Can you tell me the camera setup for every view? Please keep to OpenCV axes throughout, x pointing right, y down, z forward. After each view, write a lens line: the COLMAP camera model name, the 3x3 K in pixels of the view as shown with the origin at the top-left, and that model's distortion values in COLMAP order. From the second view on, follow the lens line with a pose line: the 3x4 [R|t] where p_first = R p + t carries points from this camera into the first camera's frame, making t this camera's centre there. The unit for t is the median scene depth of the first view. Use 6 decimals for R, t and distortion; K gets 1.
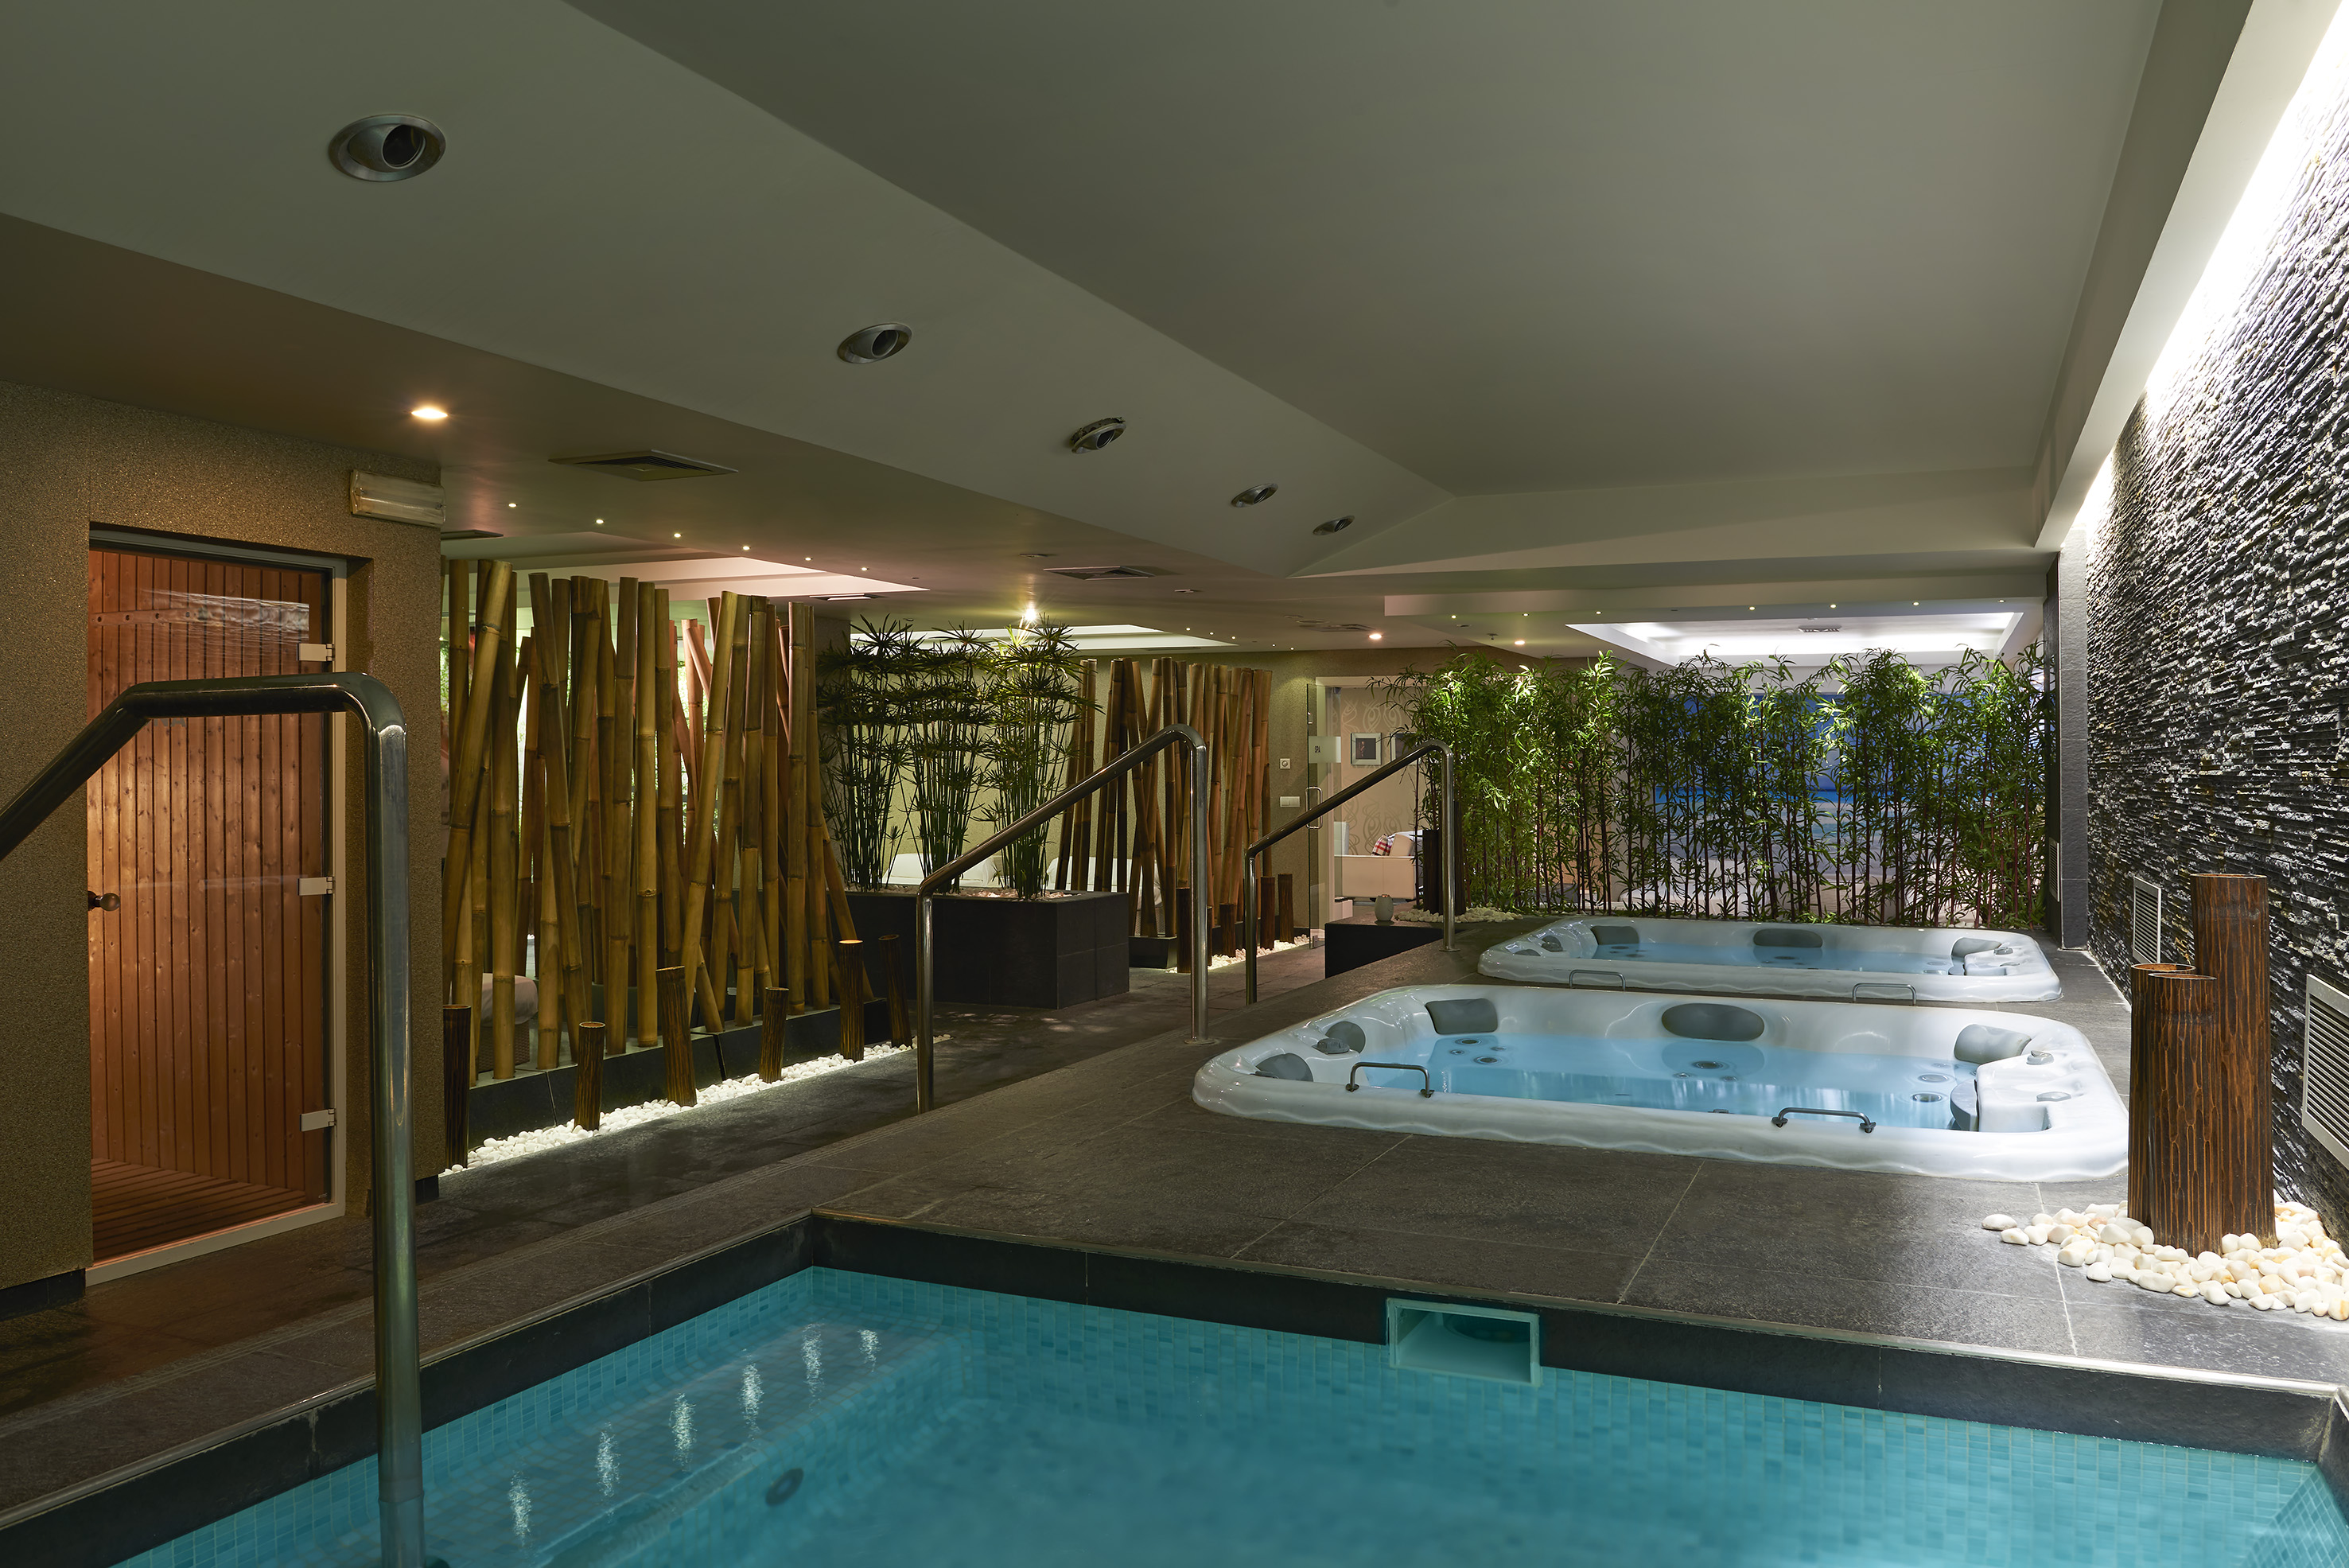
lens RADIAL K [[1772.5, 0, 1172.5], [0, 1772.5, 739.3], [0, 0, 1]] dist [-0.045993, -0.002381]
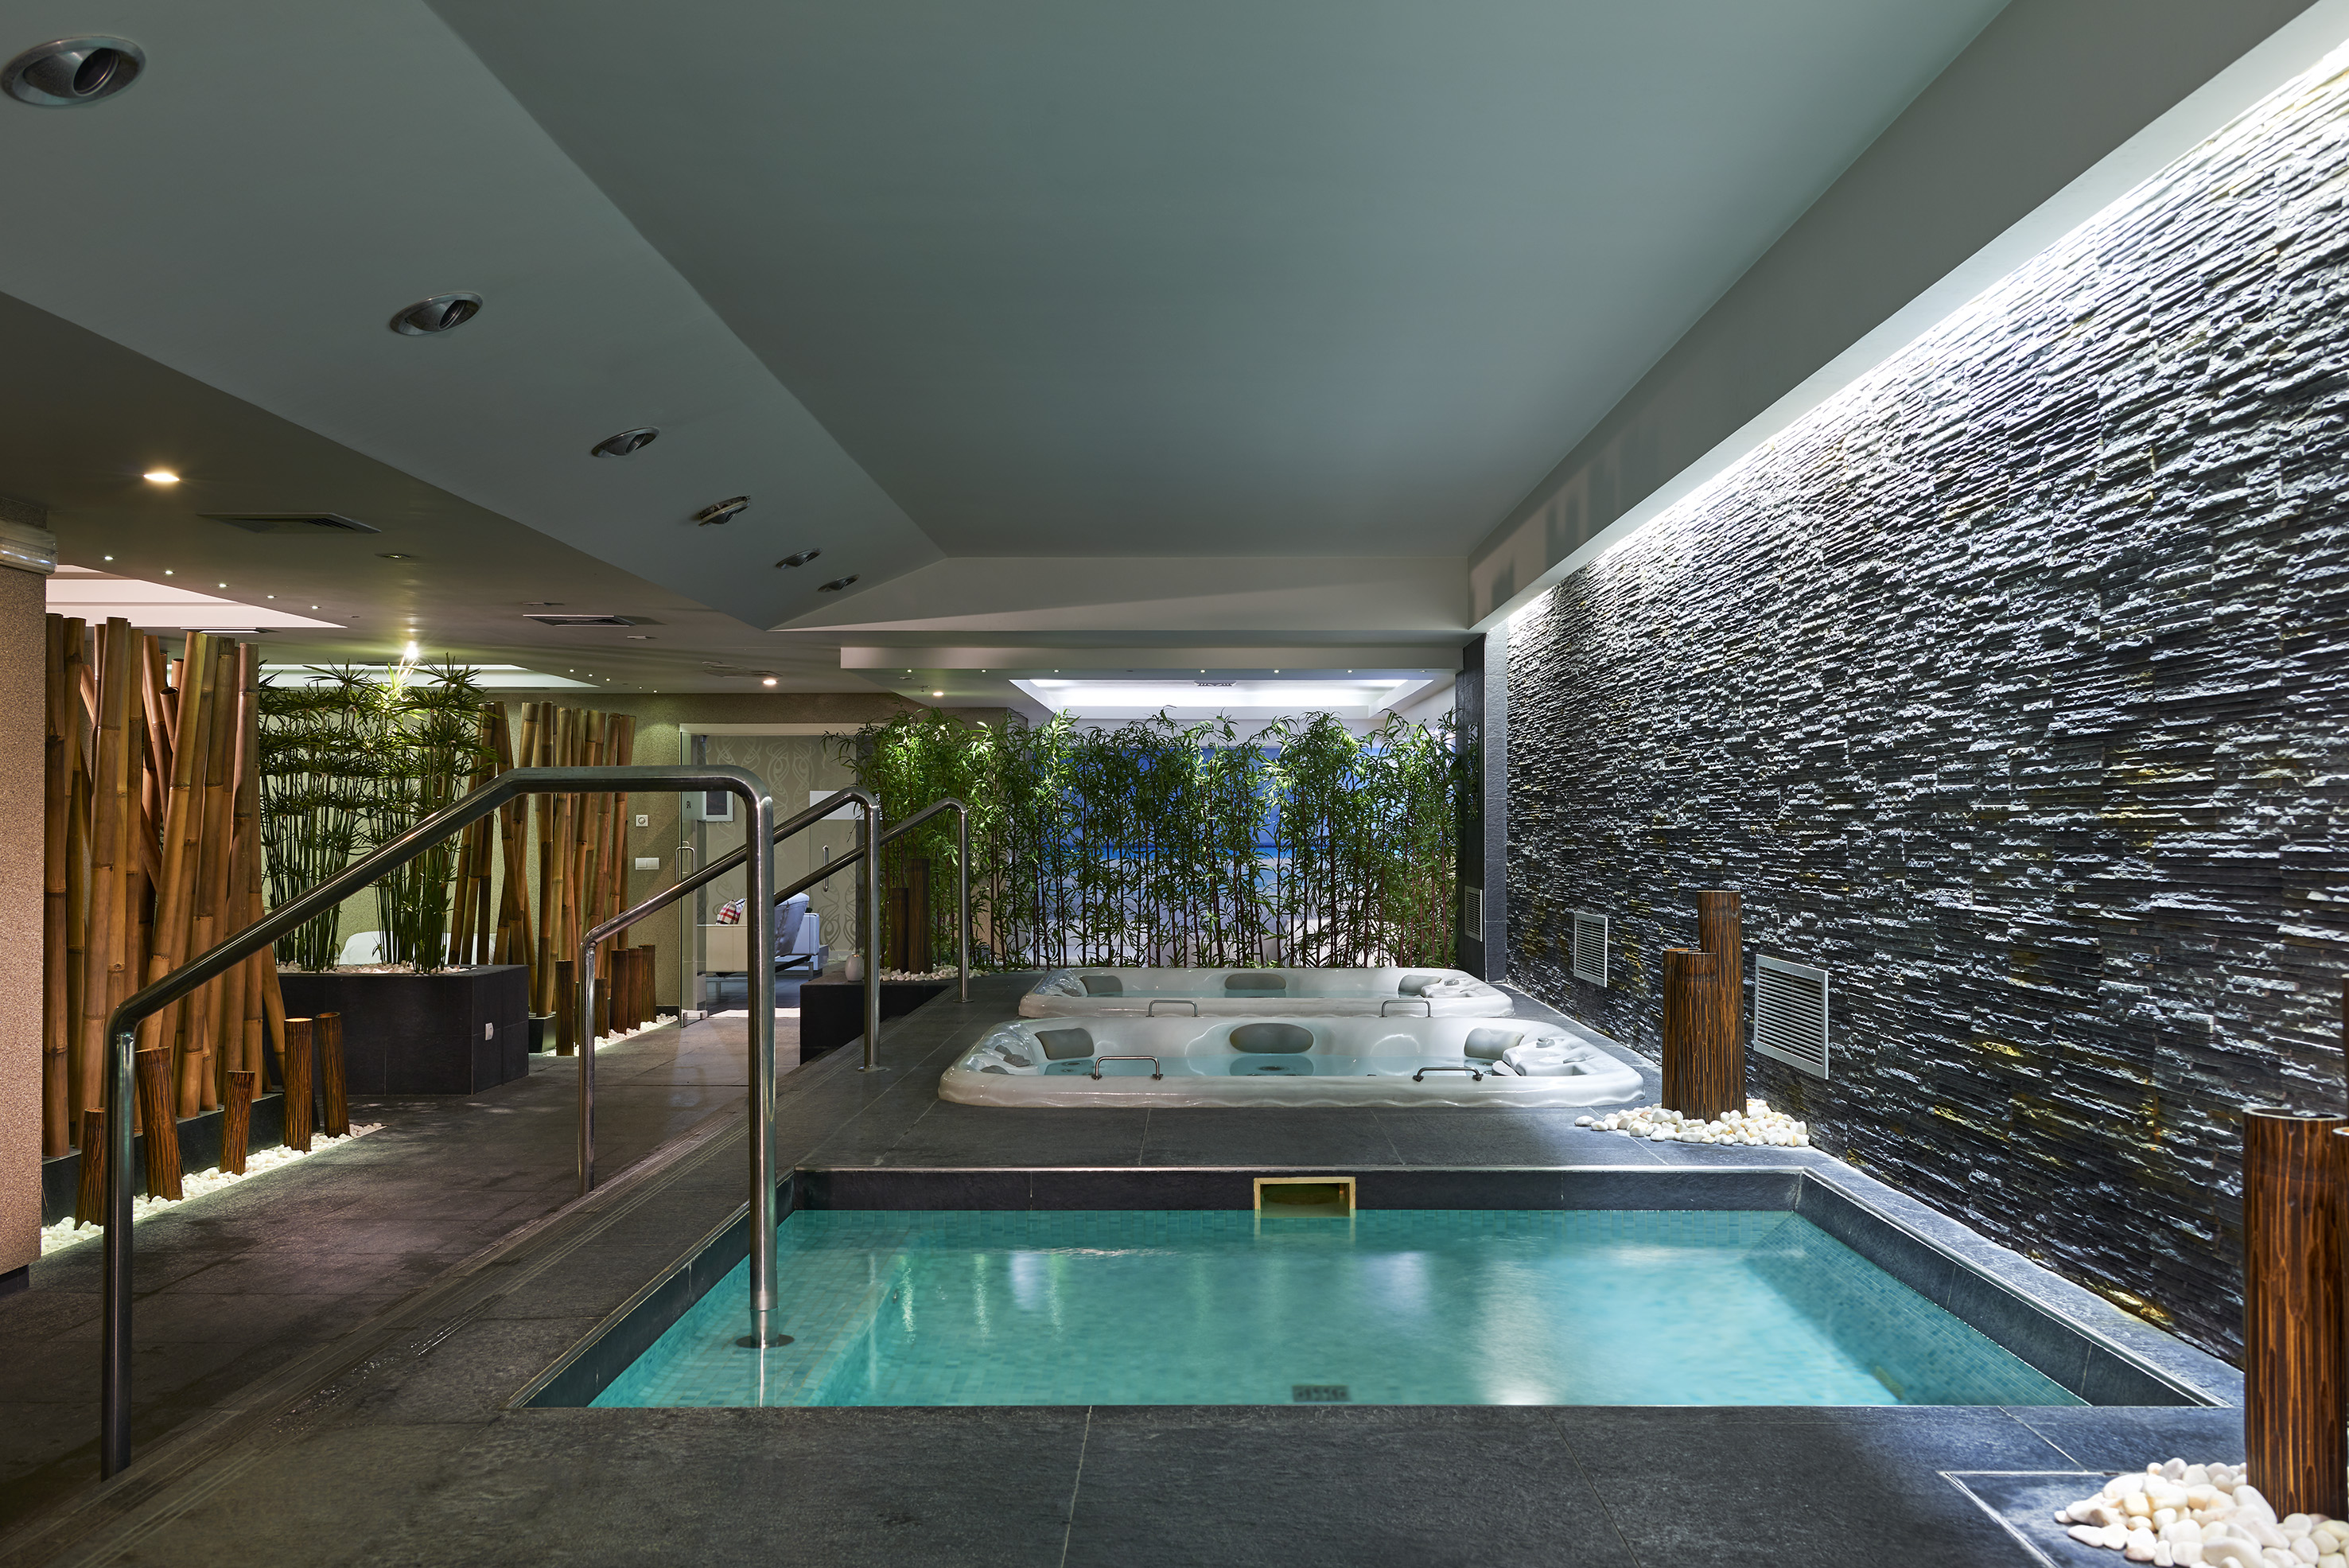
lens RADIAL K [[2284.2, 0, 1174.7], [0, 2284.2, 799.9], [0, 0, 1]] dist [0.006453, 0.000000]
pose [[0.918906, 0.001017, 0.394475, -0.333445], [-0.003220, 0.999983, 0.004924, -0.007108], [-0.394463, -0.005795, 0.918894, -0.358372]]
